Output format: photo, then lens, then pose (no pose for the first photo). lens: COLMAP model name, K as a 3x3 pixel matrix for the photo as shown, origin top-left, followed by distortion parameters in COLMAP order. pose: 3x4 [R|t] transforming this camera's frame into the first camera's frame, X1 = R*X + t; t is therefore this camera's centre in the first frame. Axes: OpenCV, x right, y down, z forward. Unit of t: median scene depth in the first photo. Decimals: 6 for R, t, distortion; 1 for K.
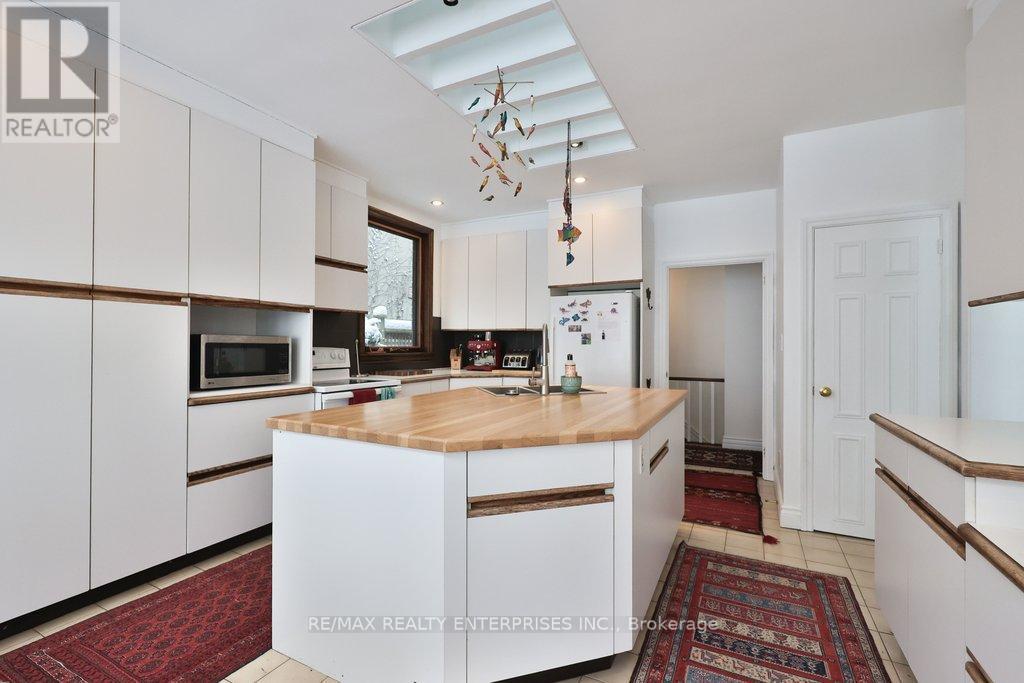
lens RADIAL K [[461.0, 0, 488.5], [0, 461.0, 346.6], [0, 0, 1]] dist [0.000064, -0.000055]
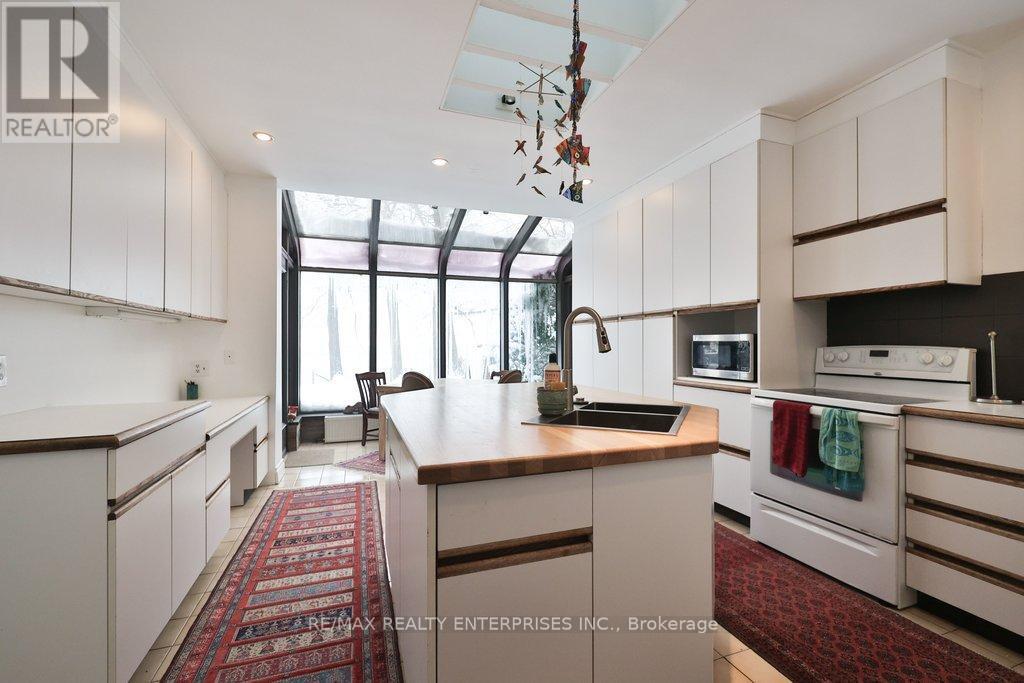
lens RADIAL K [[441.8, 0, 512.0], [0, 441.8, 341.5], [0, 0, 1]] dist [-0.000697, -0.000172]
pose [[-0.655032, -0.003147, -0.755594, 0.564705], [-0.002060, 0.999995, -0.002379, -0.002495], [0.755598, -0.000001, -0.655035, 1.124644]]
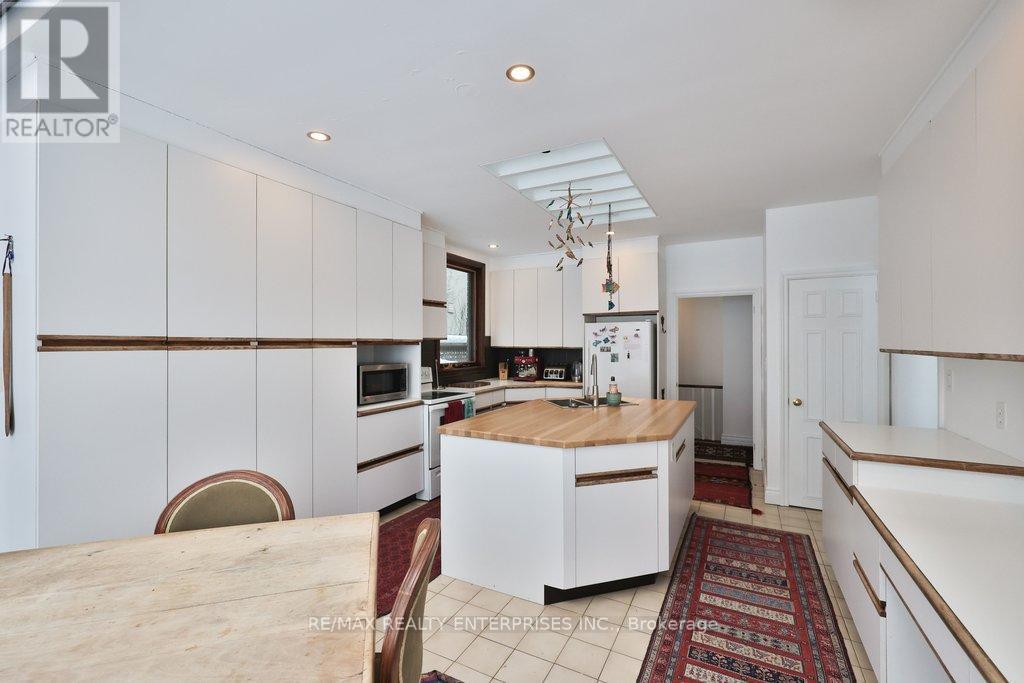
lens RADIAL K [[441.8, 0, 512.0], [0, 441.8, 341.5], [0, 0, 1]] dist [-0.000697, -0.000172]
pose [[0.999560, 0.002216, 0.029576, -0.142147], [-0.001839, 0.999917, -0.012788, -0.061548], [-0.029602, 0.012728, 0.999481, -0.270011]]
